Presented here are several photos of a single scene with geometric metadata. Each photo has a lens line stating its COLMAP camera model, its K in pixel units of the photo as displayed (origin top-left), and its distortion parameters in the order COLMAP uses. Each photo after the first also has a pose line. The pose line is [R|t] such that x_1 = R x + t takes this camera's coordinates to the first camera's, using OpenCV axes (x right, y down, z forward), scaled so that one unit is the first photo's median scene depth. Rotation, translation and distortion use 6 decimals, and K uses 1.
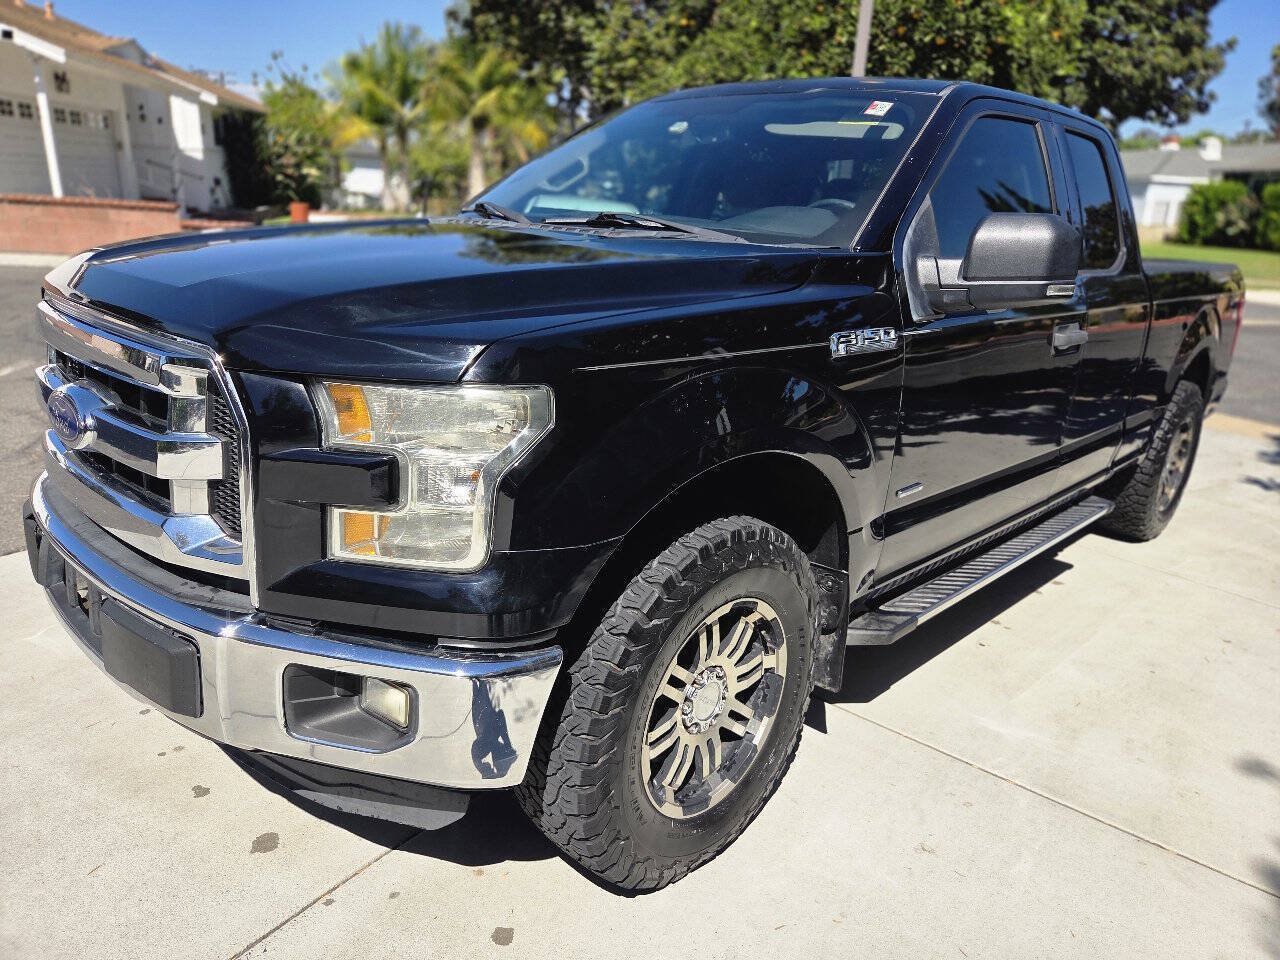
lens RADIAL K [[863.7, 0, 641.4], [0, 863.7, 471.0], [0, 0, 1]] dist [0.060369, -0.043462]
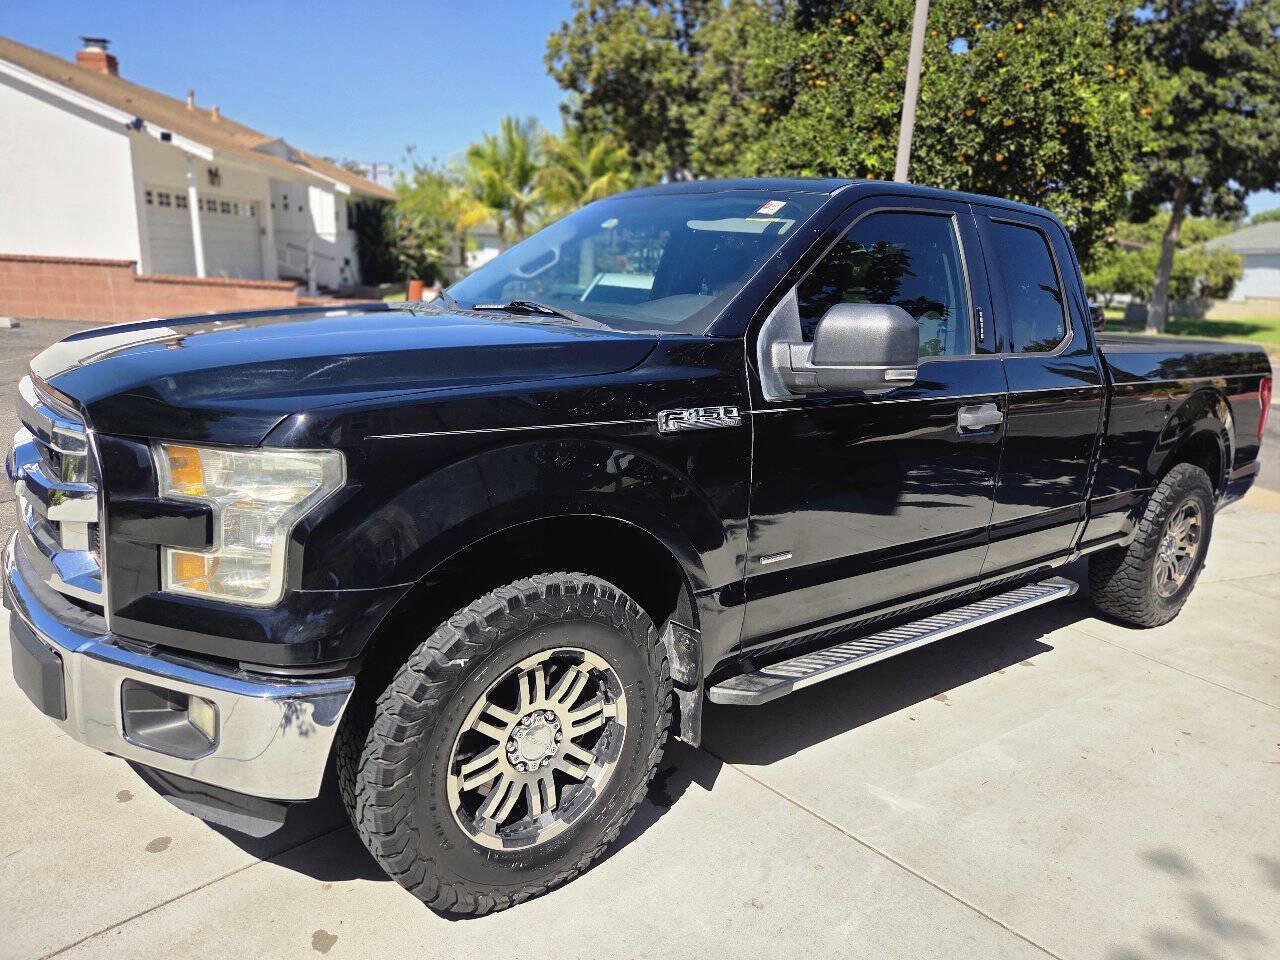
lens RADIAL K [[859.1, 0, 642.0], [0, 859.1, 474.8], [0, 0, 1]] dist [0.074942, -0.061228]
pose [[0.991050, 0.026544, -0.130826, 0.291856], [-0.036140, 0.996784, -0.071524, 0.002445], [0.128507, 0.075612, 0.988822, -0.074271]]
